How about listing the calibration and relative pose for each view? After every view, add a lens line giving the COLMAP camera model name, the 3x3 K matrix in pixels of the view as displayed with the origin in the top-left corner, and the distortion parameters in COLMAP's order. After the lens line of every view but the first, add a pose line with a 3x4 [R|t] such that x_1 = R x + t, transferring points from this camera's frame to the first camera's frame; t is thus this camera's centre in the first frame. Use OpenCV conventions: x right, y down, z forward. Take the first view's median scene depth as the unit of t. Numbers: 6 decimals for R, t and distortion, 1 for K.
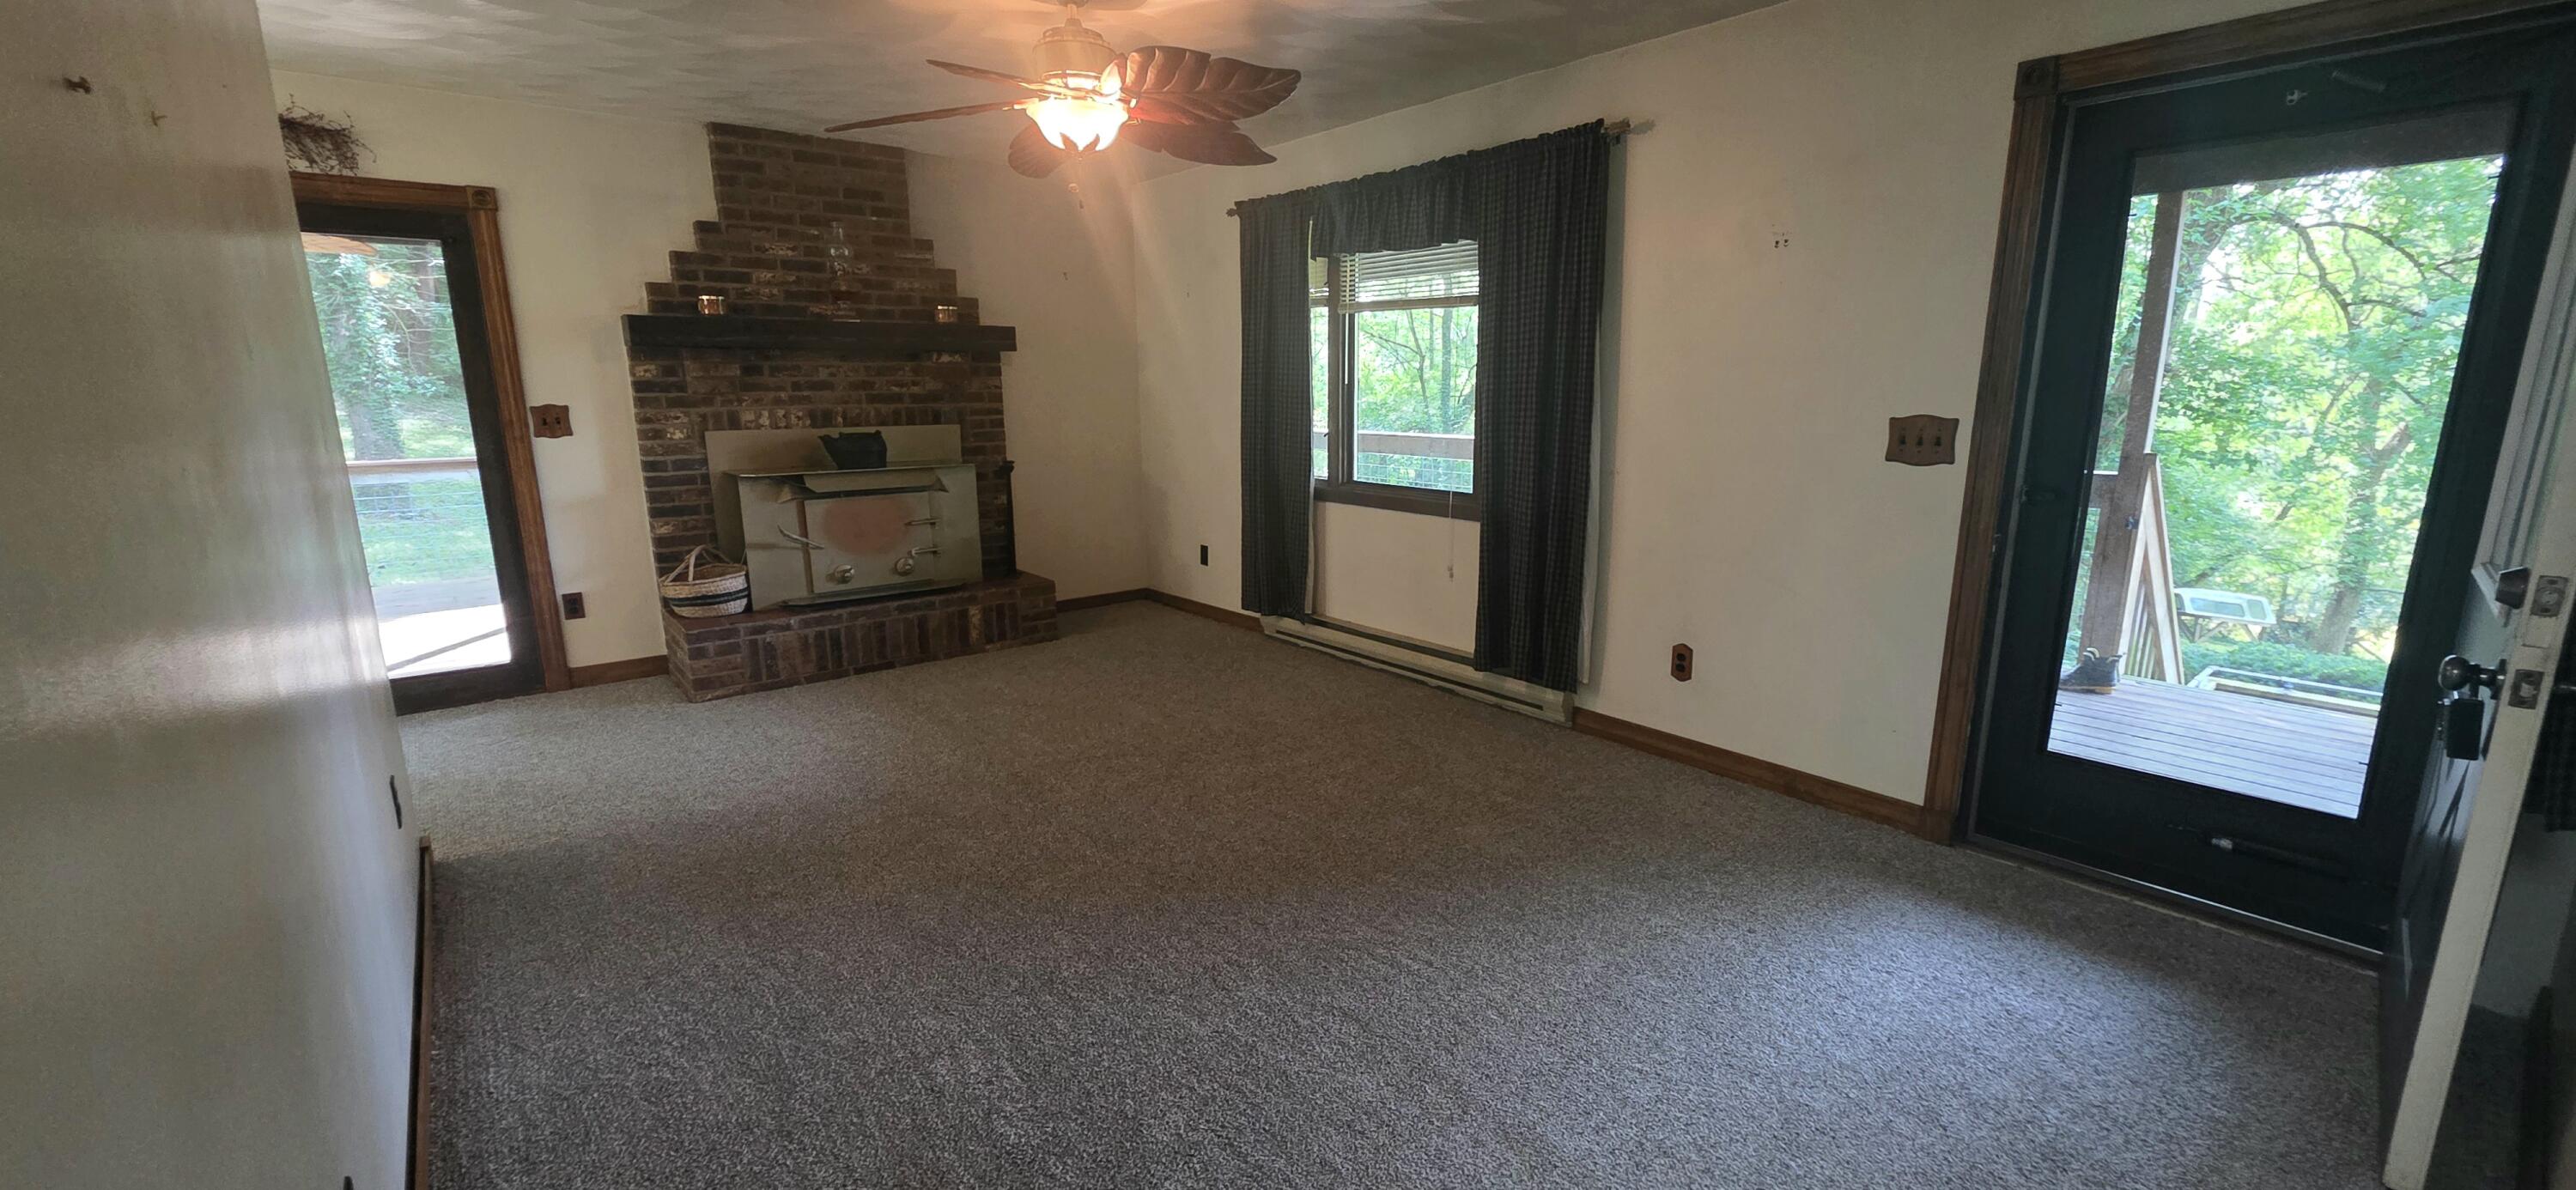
lens RADIAL K [[1024.7, 0, 1298.2], [0, 1024.7, 595.2], [0, 0, 1]] dist [-0.000149, -0.000214]
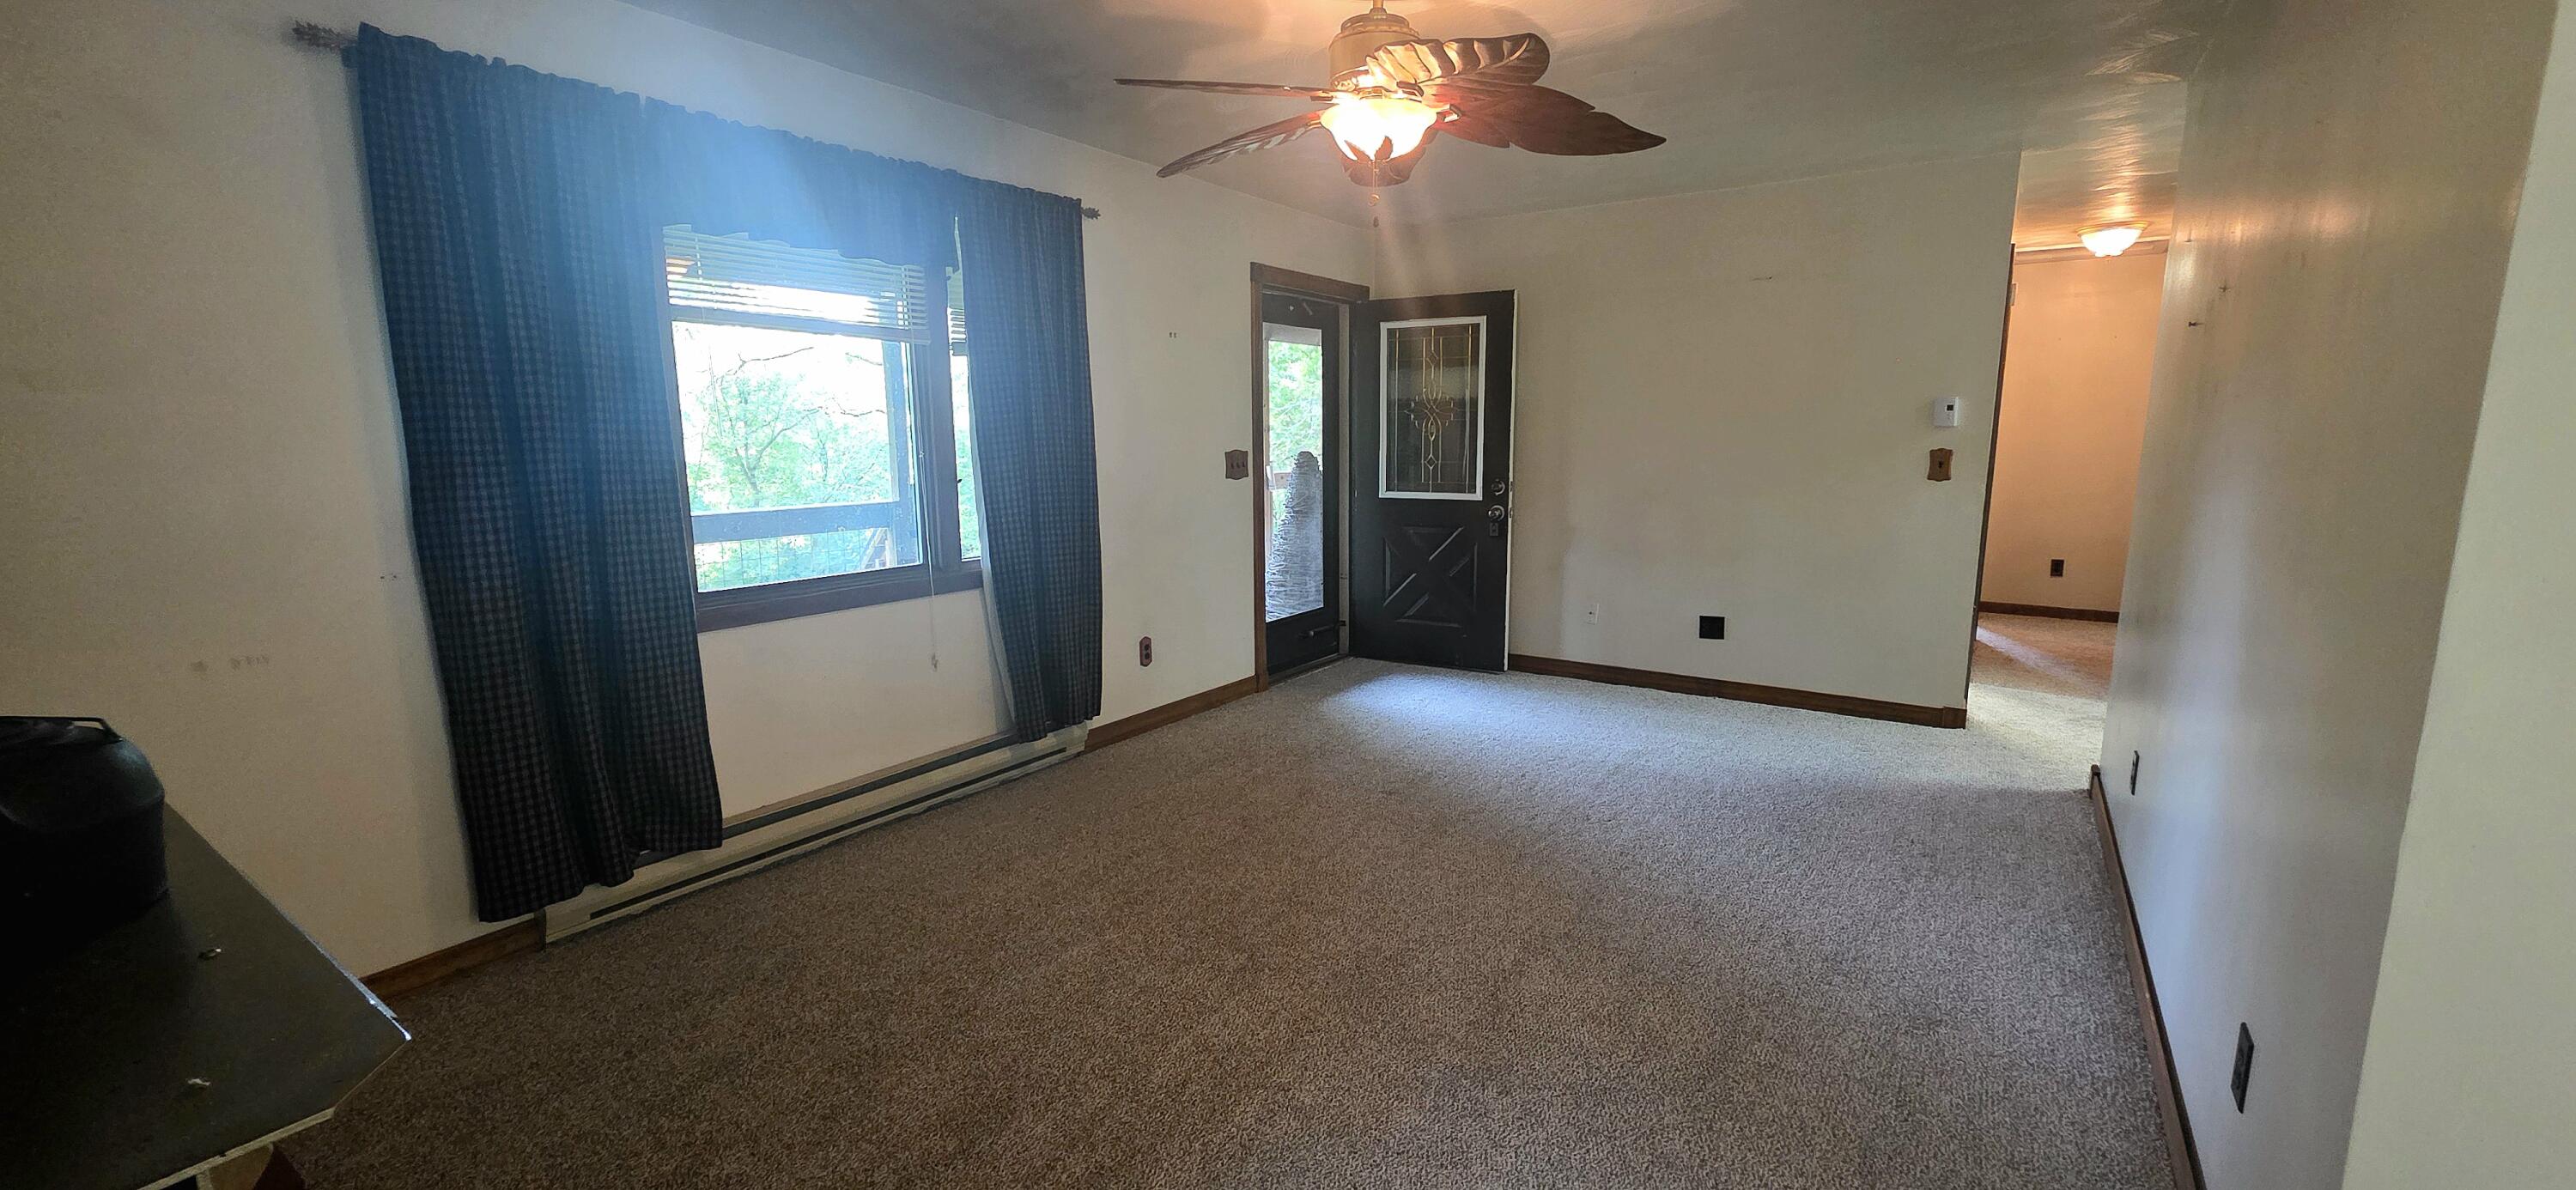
lens RADIAL K [[1024.7, 0, 1298.2], [0, 1024.7, 595.2], [0, 0, 1]] dist [-0.000149, -0.000214]
pose [[-0.275195, -0.154213, 0.948940, -0.670220], [0.203750, 0.955274, 0.214330, -0.180528], [-0.939550, 0.252329, -0.231466, 0.846982]]
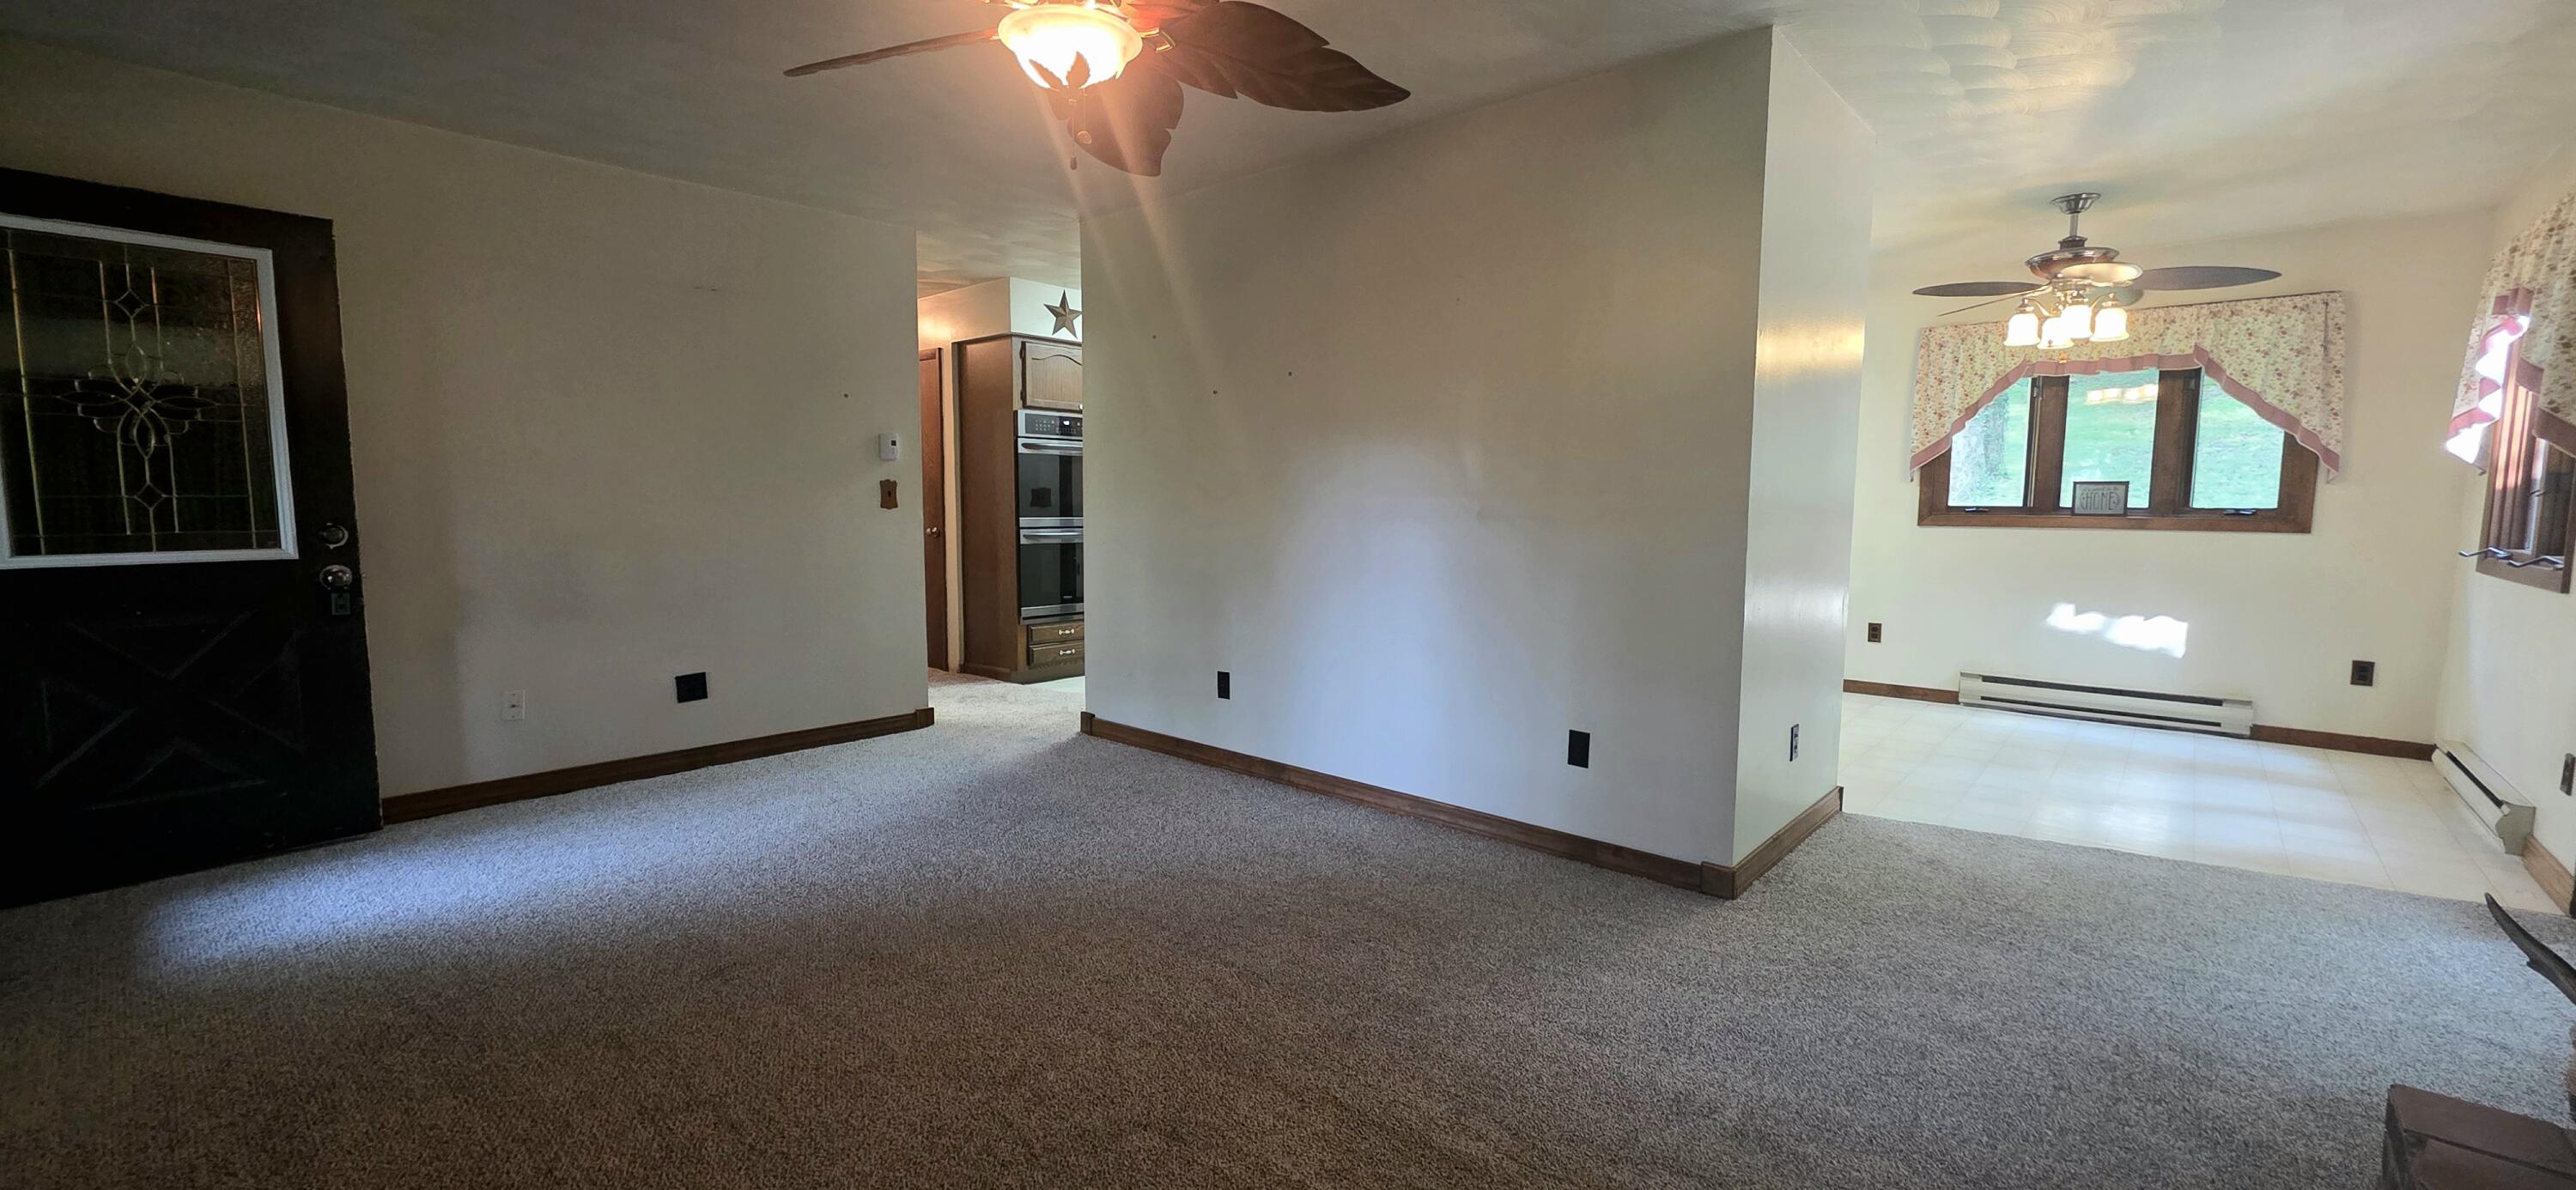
lens RADIAL K [[1024.7, 0, 1298.2], [0, 1024.7, 595.2], [0, 0, 1]] dist [-0.000149, -0.000214]
pose [[-0.988078, 0.011147, -0.153551, -0.161578], [-0.035368, 0.954267, 0.296858, -0.198113], [0.149838, 0.298749, -0.942495, 1.119248]]
